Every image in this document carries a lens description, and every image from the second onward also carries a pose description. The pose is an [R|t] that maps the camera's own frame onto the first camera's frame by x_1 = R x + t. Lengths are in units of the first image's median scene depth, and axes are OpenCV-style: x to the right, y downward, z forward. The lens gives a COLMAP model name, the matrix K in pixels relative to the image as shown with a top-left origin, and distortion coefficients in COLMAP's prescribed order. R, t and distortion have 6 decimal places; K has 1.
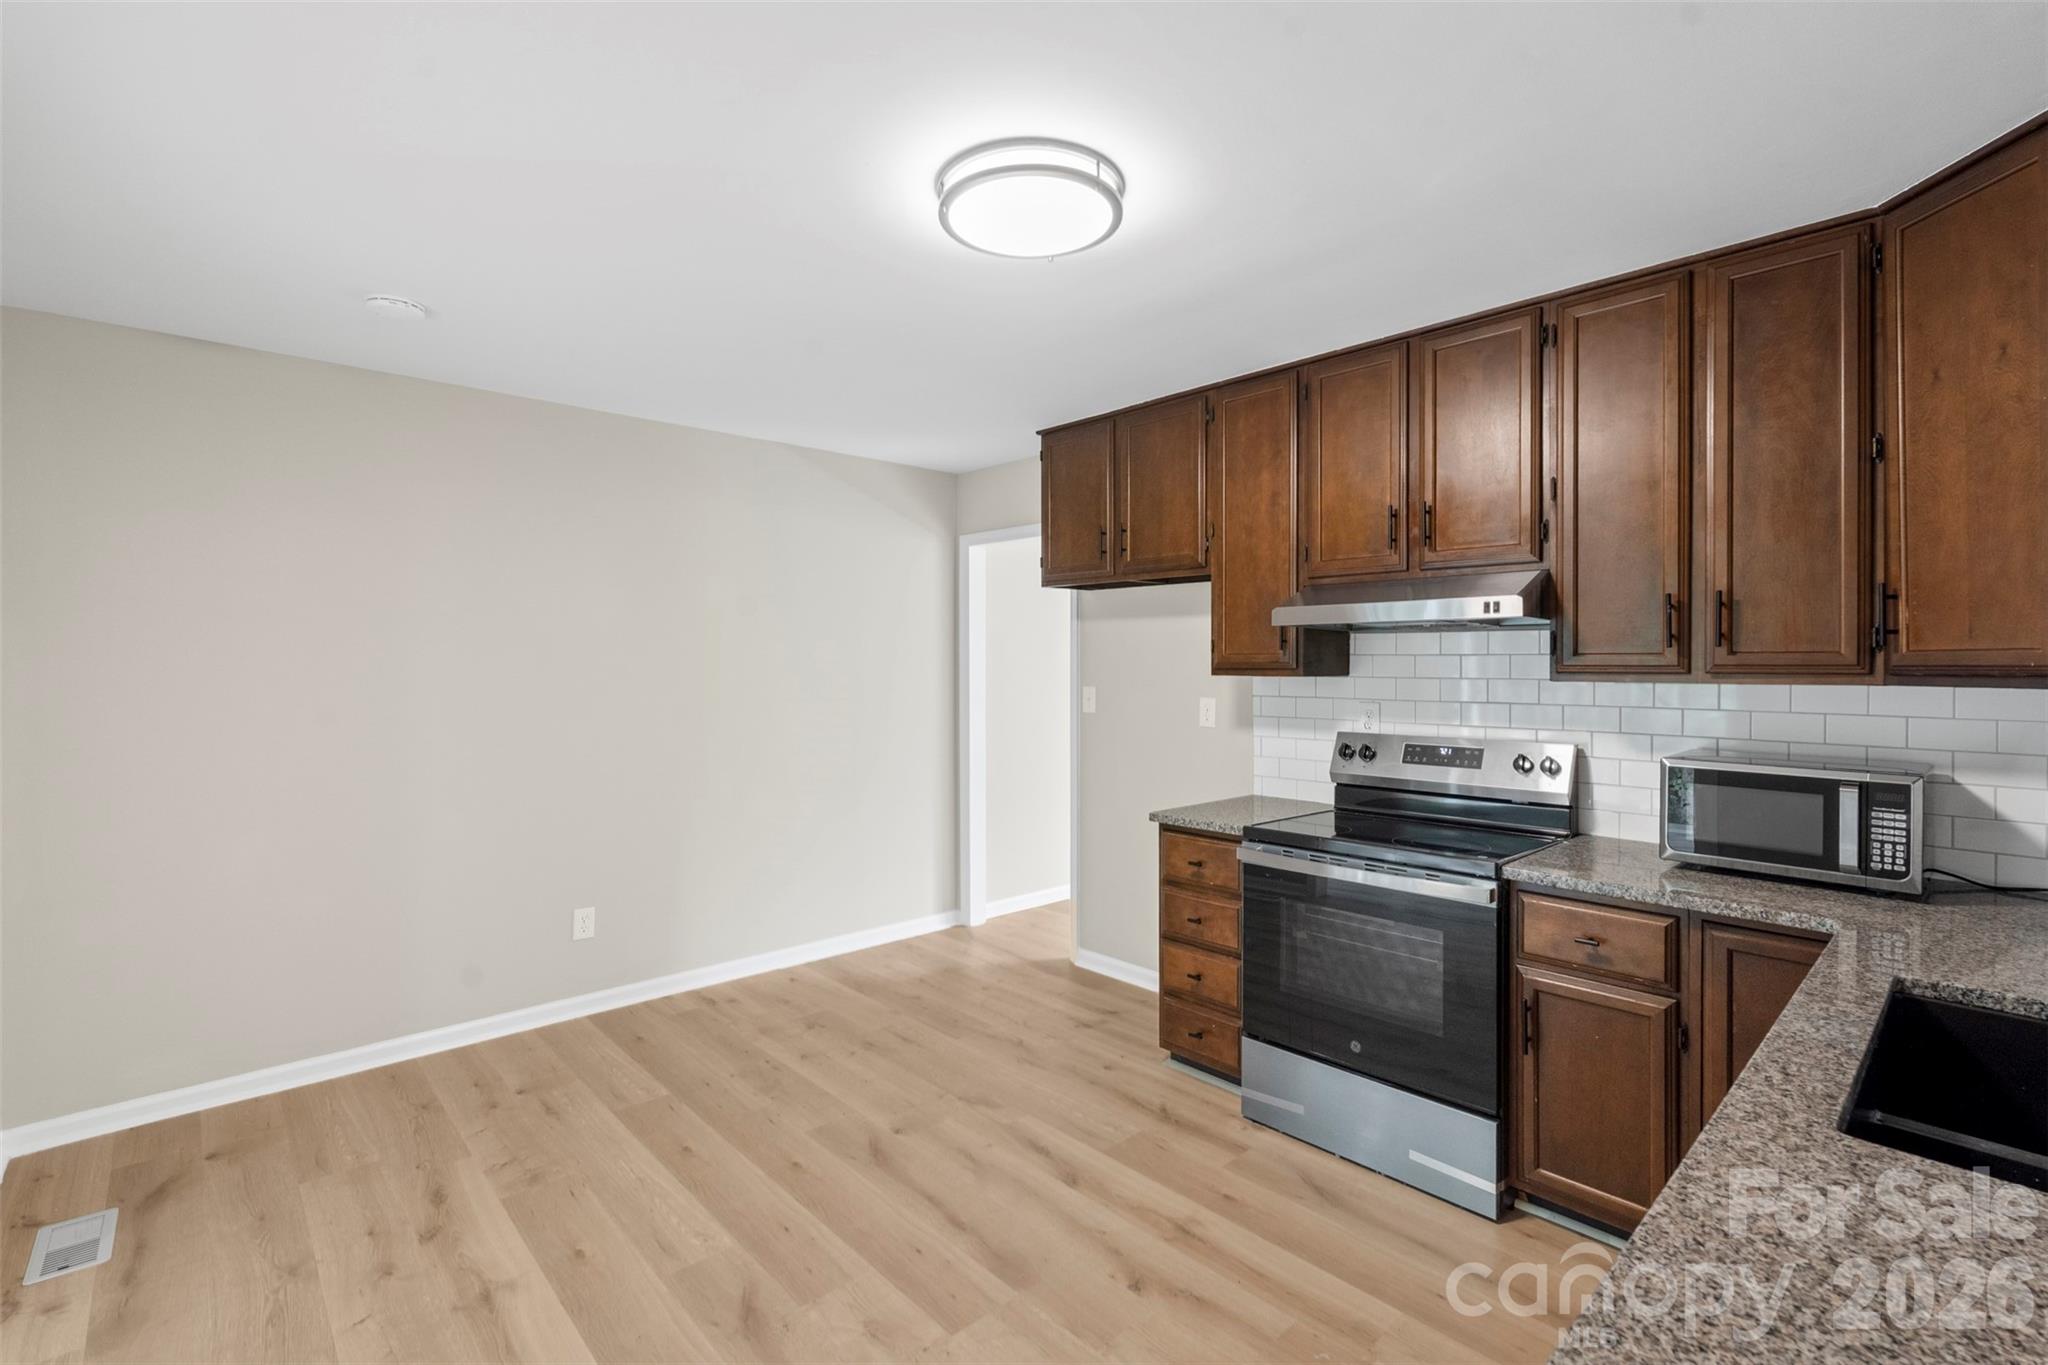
lens RADIAL K [[931.2, 0, 1024.0], [0, 931.2, 682.5], [0, 0, 1]] dist [0.000083, -0.000059]
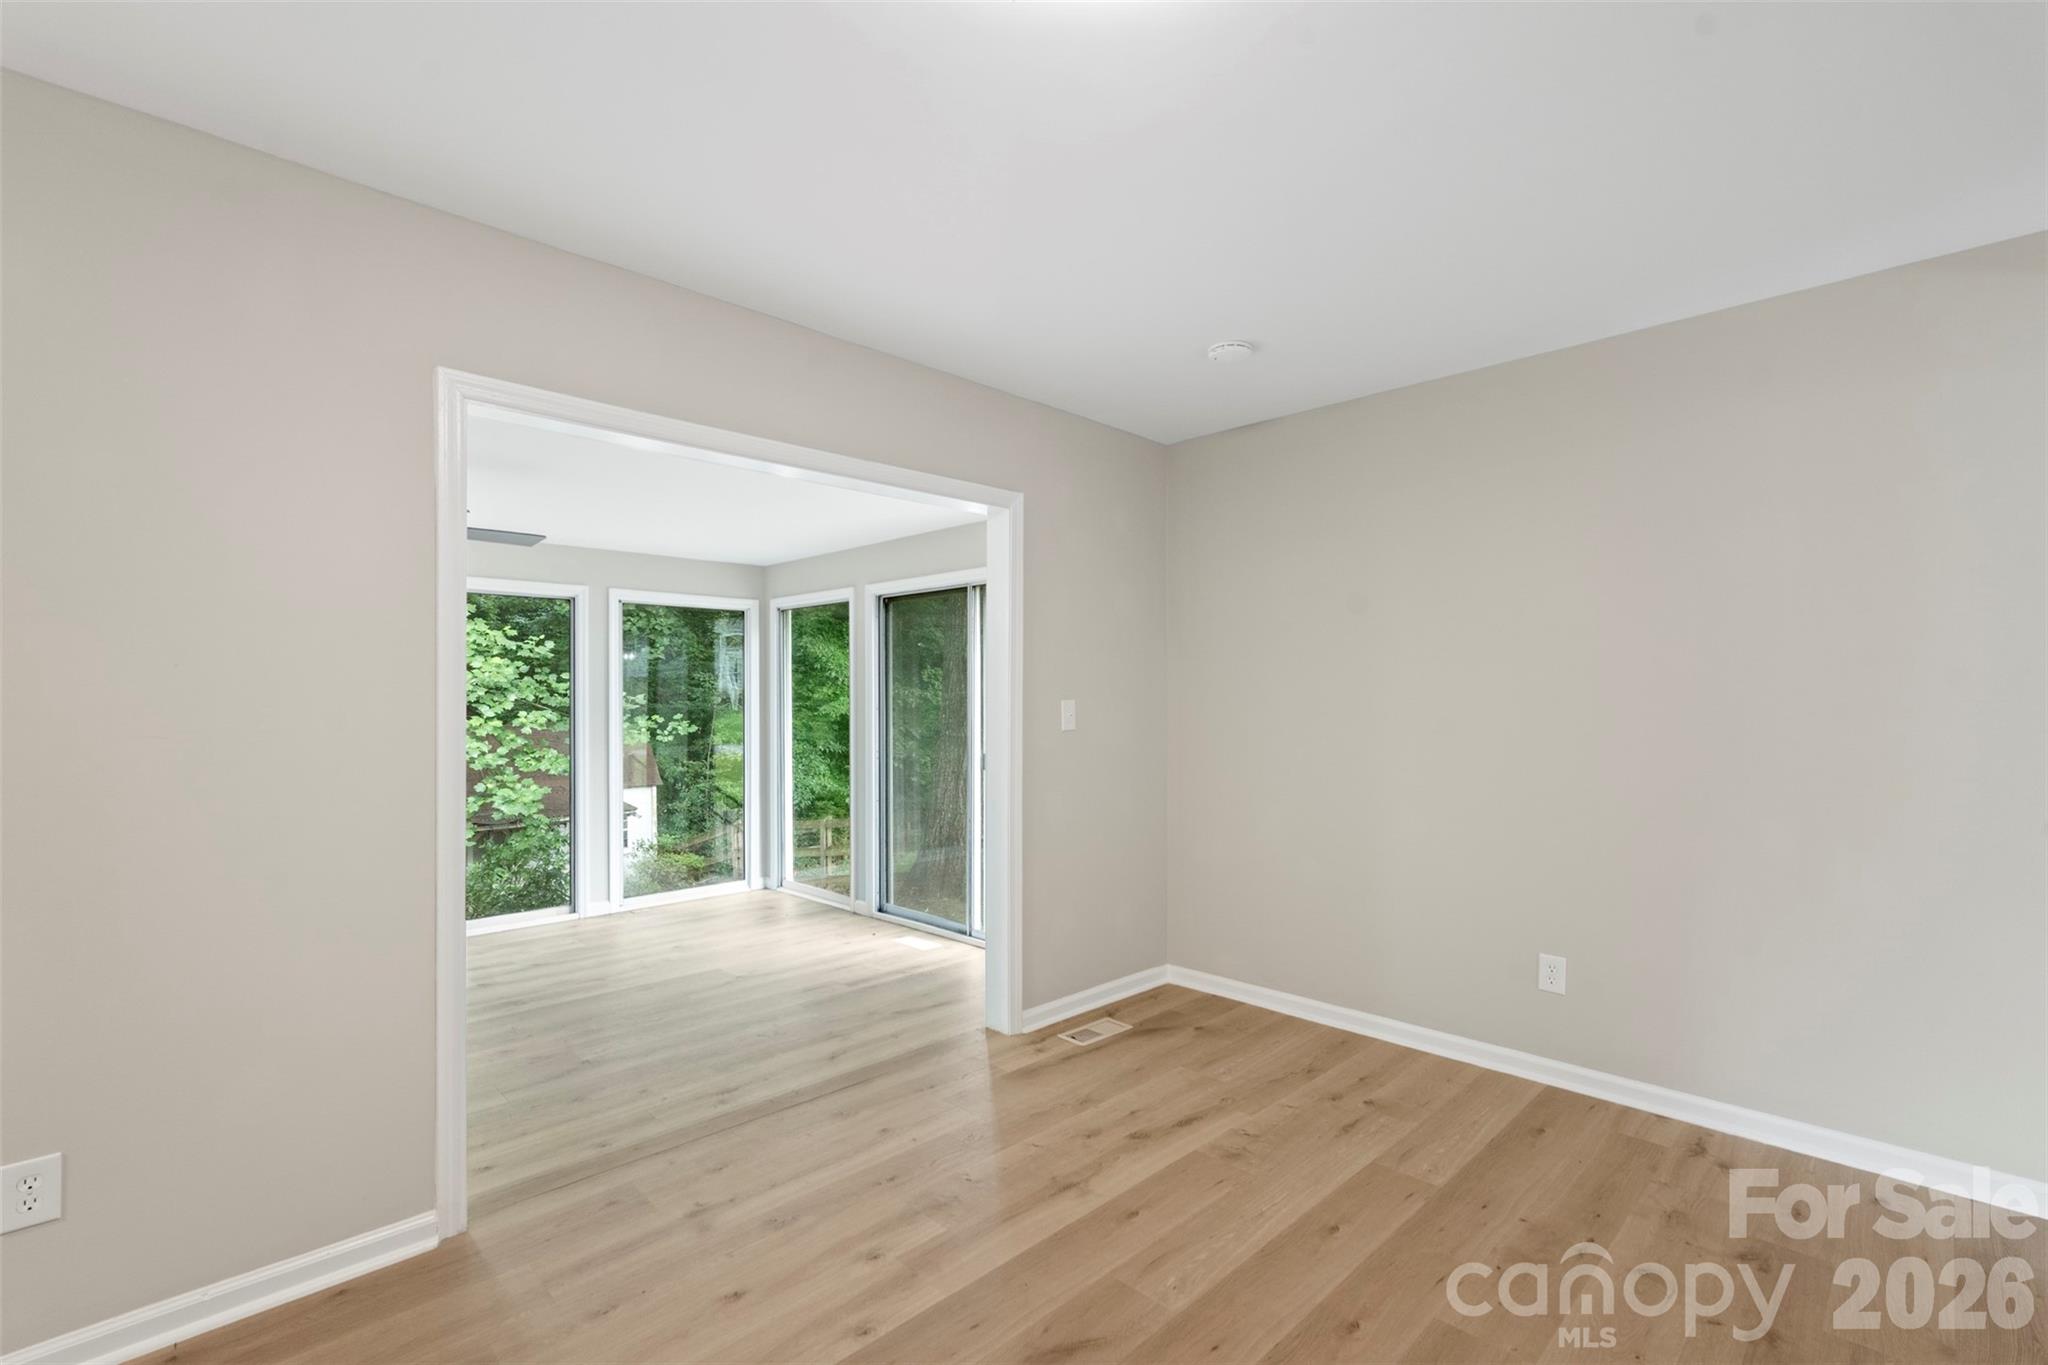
lens RADIAL K [[916.3, 0, 1024.0], [0, 916.3, 682.5], [0, 0, 1]] dist [-0.001032, 0.000268]
pose [[0.040132, -0.009142, -0.999153, 0.416684], [-0.020251, 0.999745, -0.009961, 0.023368], [0.998989, 0.020633, 0.039937, 0.628051]]
